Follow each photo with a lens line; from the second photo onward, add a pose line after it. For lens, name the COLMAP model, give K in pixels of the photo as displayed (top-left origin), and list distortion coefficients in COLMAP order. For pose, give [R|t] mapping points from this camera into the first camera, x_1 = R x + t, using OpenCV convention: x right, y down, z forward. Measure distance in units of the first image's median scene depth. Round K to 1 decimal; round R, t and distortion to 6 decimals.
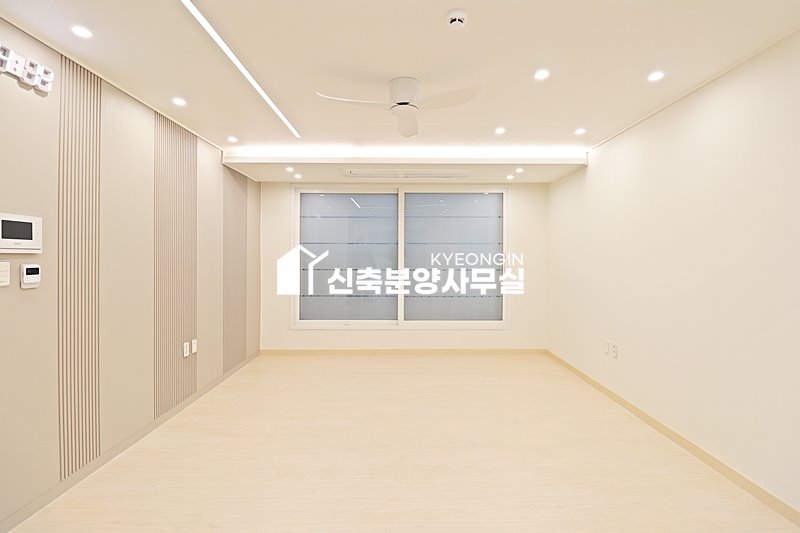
lens RADIAL K [[370.9, 0, 405.0], [0, 370.9, 257.0], [0, 0, 1]] dist [0.000780, -0.009434]
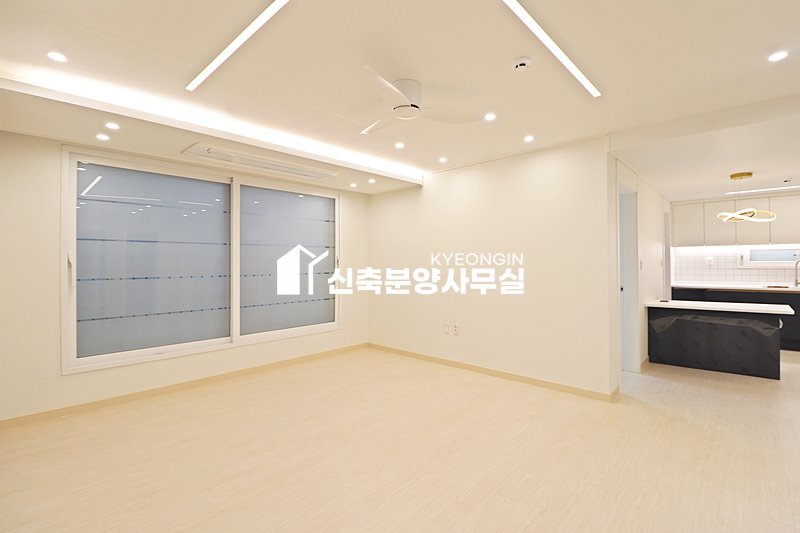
lens RADIAL K [[370.9, 0, 403.8], [0, 370.9, 262.2], [0, 0, 1]] dist [0.000780, -0.009434]
pose [[0.689141, -0.003748, 0.724617, -0.389089], [0.006899, 0.999975, -0.001388, 0.008508], [-0.724594, 0.005955, 0.689150, 0.161983]]
